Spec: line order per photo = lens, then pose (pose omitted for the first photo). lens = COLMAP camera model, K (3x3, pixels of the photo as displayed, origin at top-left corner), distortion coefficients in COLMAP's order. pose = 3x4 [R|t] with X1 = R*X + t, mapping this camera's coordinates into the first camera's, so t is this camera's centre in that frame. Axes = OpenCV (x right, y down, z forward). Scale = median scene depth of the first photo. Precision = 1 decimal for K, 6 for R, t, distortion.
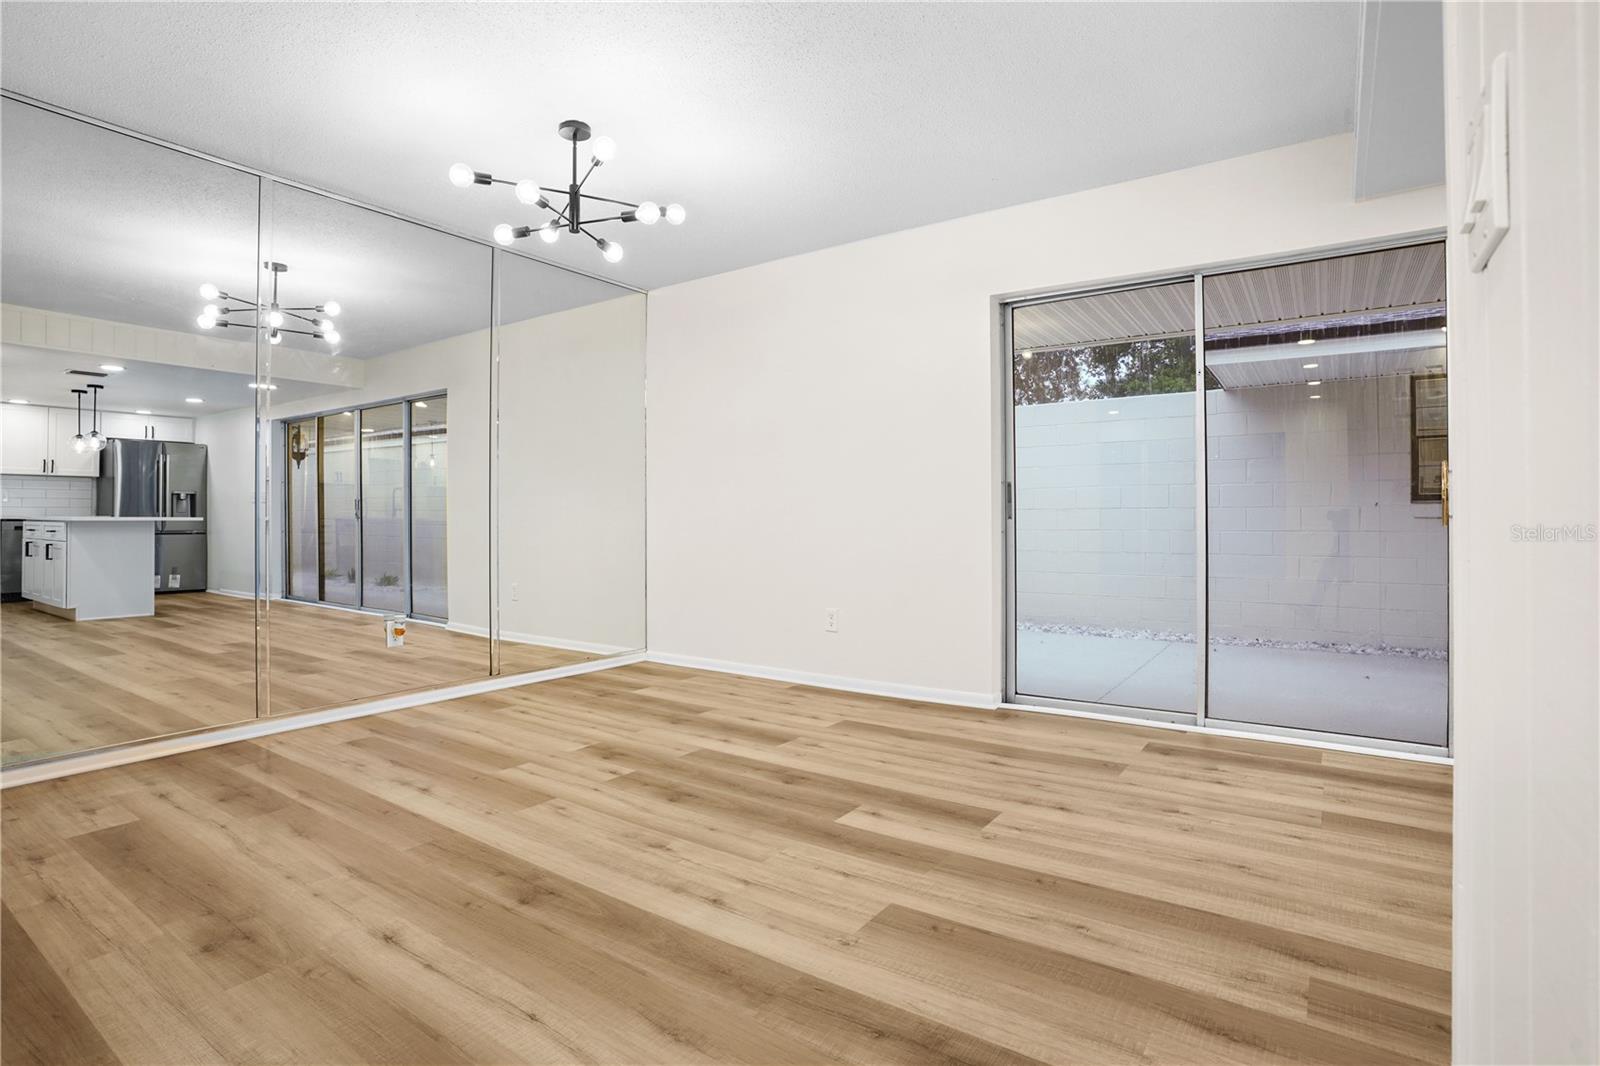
lens RADIAL K [[795.3, 0, 799.6], [0, 795.3, 509.6], [0, 0, 1]] dist [-0.086183, 0.038829]
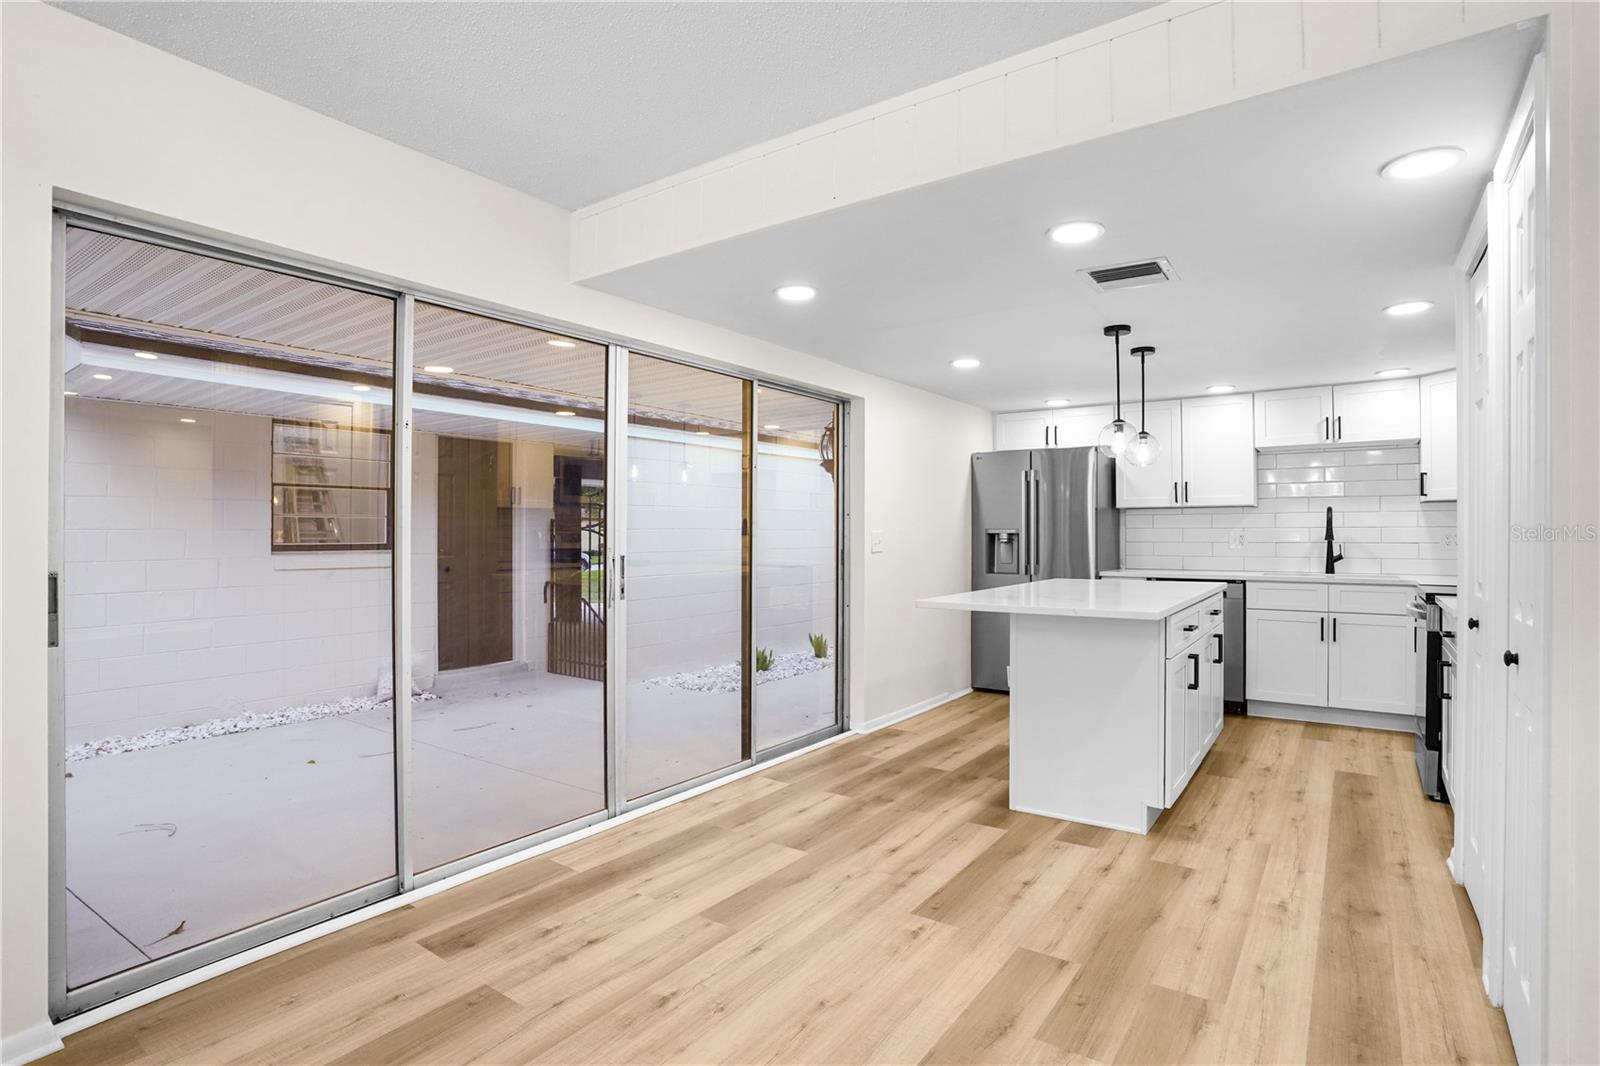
lens RADIAL K [[800.6, 0, 800.0], [0, 800.6, 533.0], [0, 0, 1]] dist [-0.083948, 0.041379]
pose [[0.008295, 0.001425, 0.999965, -0.335647], [-0.011307, 0.999935, -0.001332, -0.102945], [-0.999902, -0.011296, 0.008311, 0.846719]]
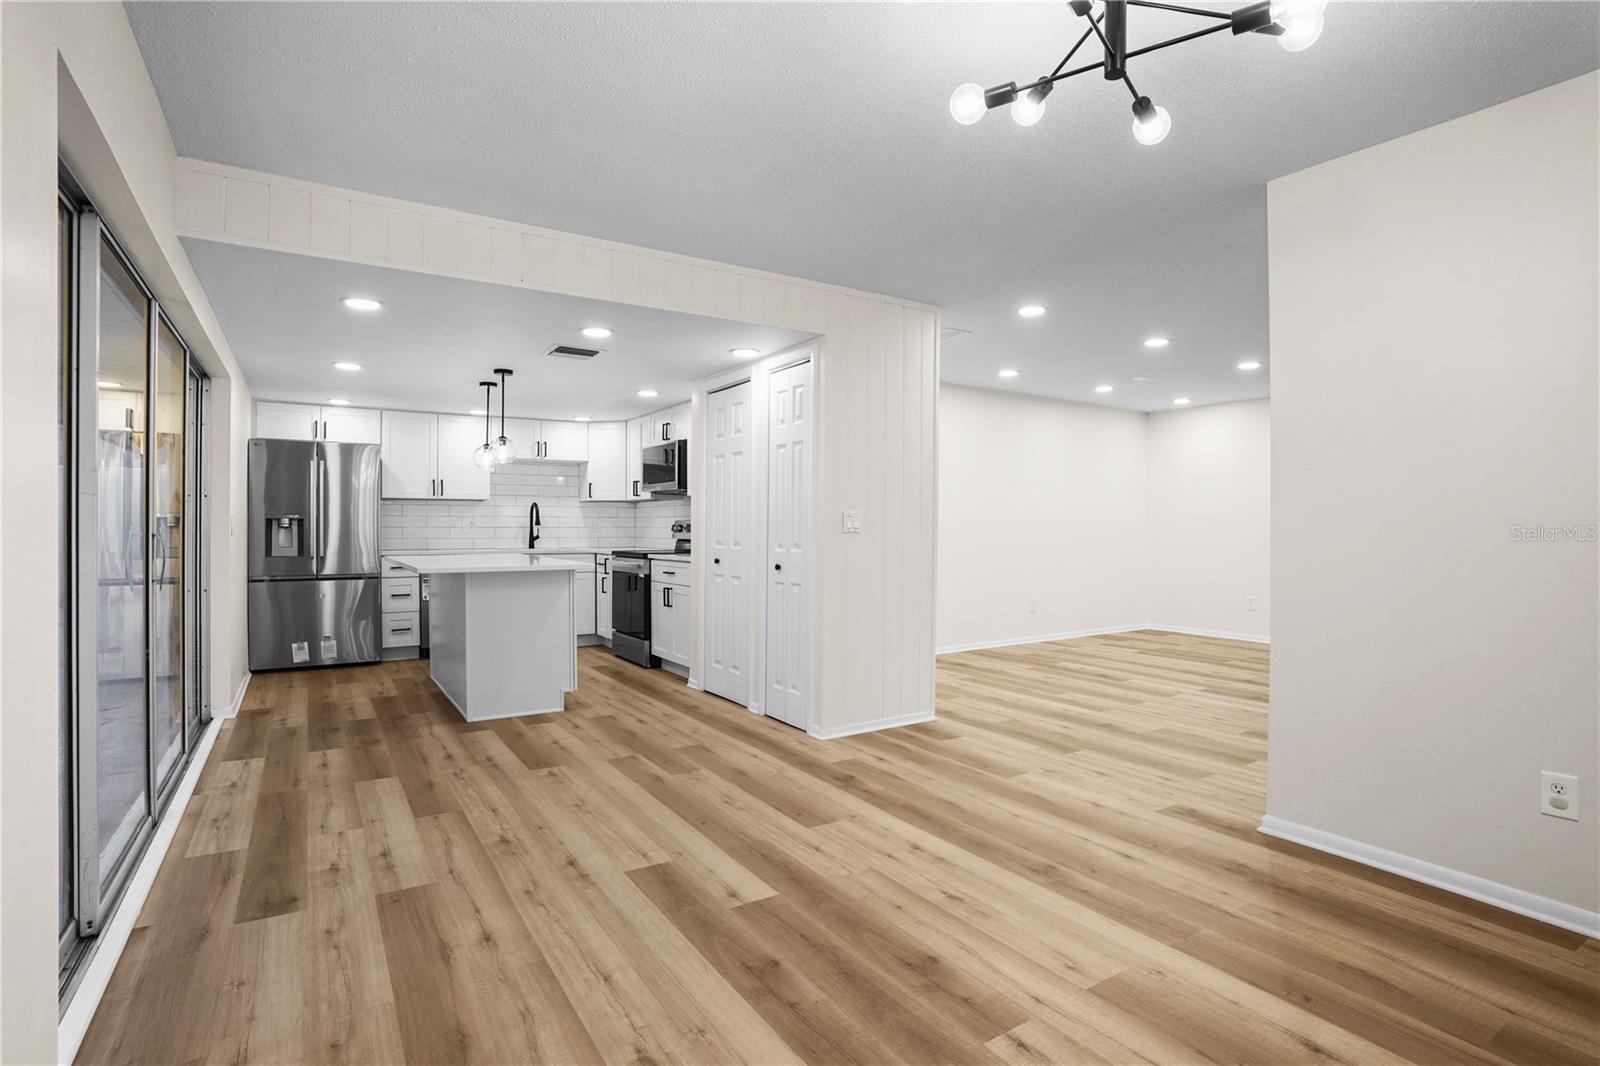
lens RADIAL K [[784.1, 0, 799.9], [0, 784.1, 537.9], [0, 0, 1]] dist [-0.083502, 0.039031]
pose [[-0.926421, -0.006253, 0.376439, -0.346181], [-0.006173, 0.999980, 0.001417, -0.063837], [-0.376440, -0.001011, -0.926441, 1.873045]]
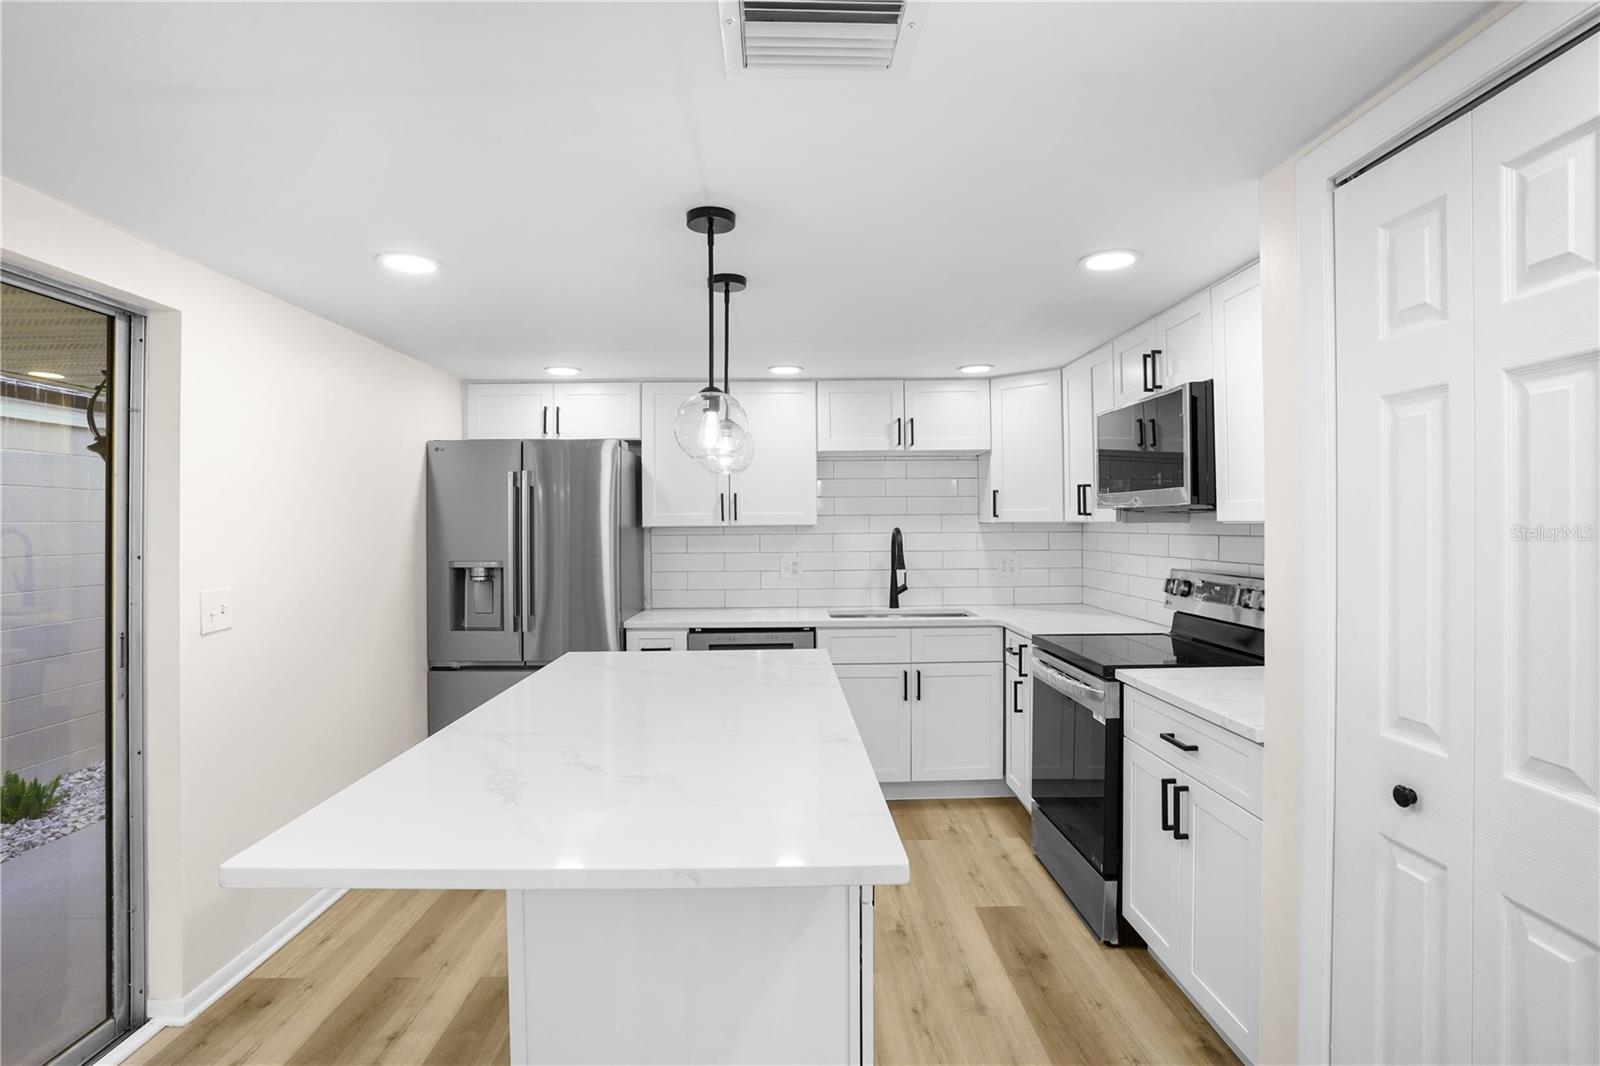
lens RADIAL K [[796.0, 0, 796.1], [0, 796.0, 517.6], [0, 0, 1]] dist [-0.085515, 0.039128]
pose [[-0.588954, 0.012561, 0.808069, 0.480864], [-0.002303, 0.999849, -0.017221, -0.184472], [-0.808163, -0.012004, -0.588836, 0.652209]]
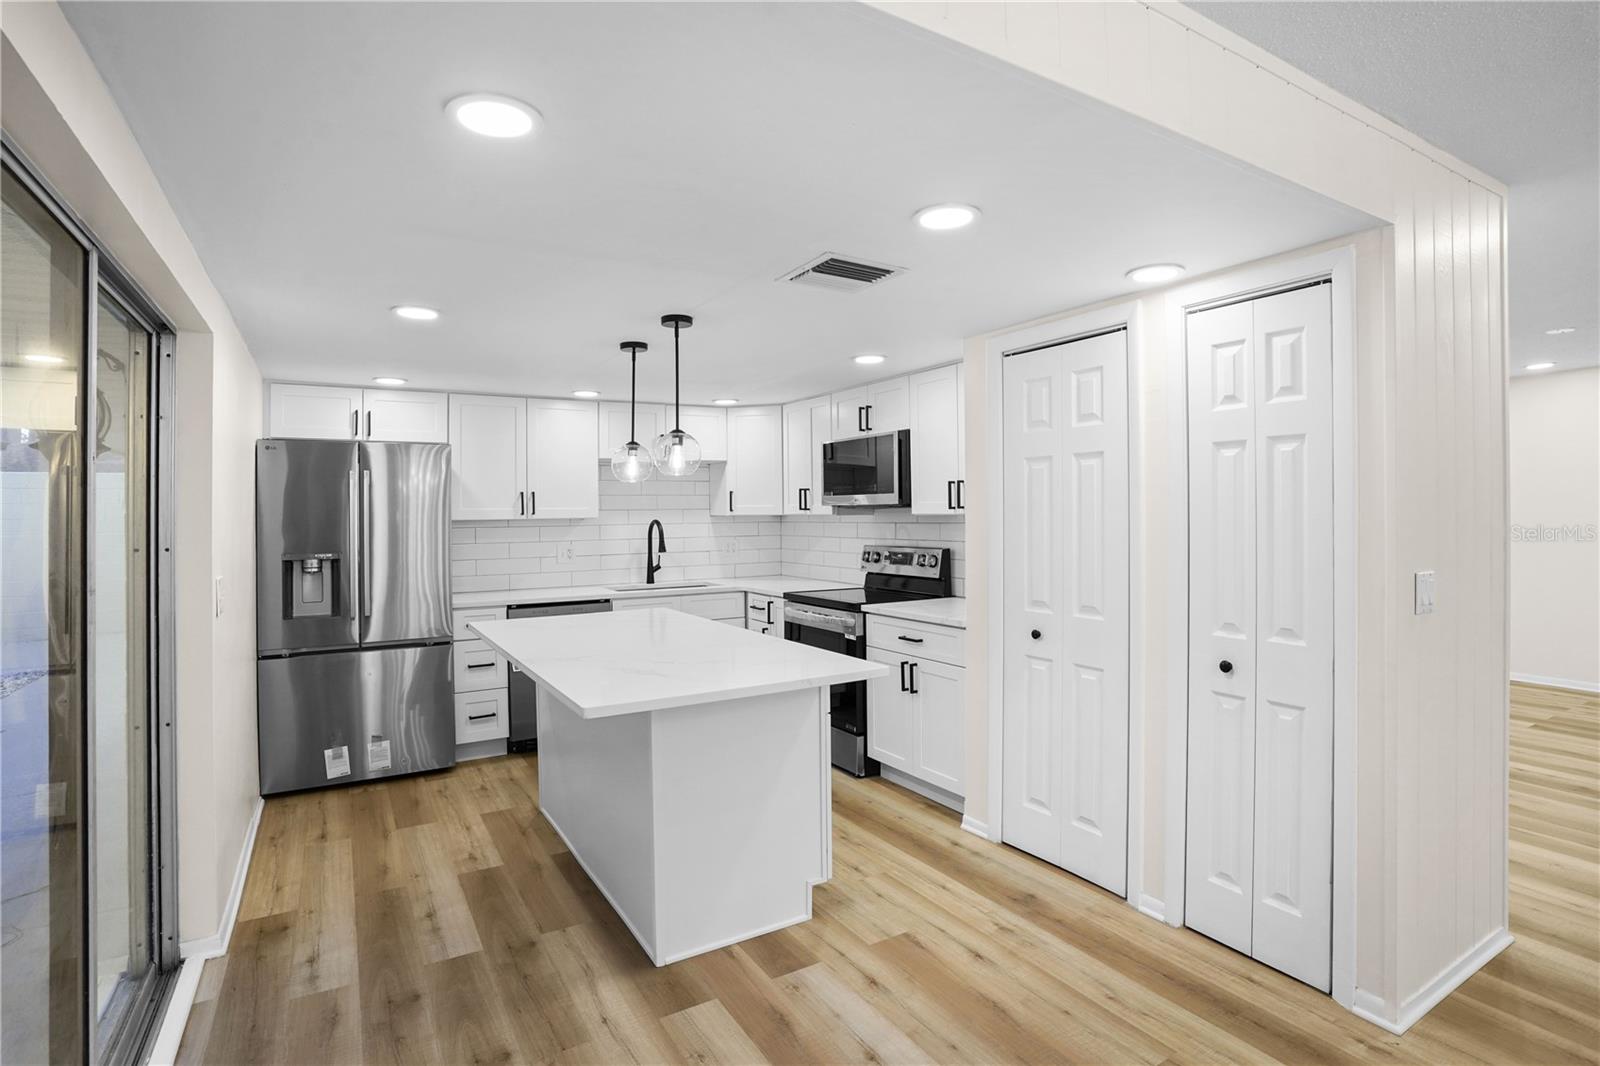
lens RADIAL K [[795.3, 0, 799.6], [0, 795.3, 509.6], [0, 0, 1]] dist [-0.086183, 0.038829]
pose [[-0.913157, 0.013958, 0.407369, 0.492970], [0.007922, 0.999832, -0.016499, -0.181455], [-0.407531, -0.011839, -0.913115, 1.308478]]
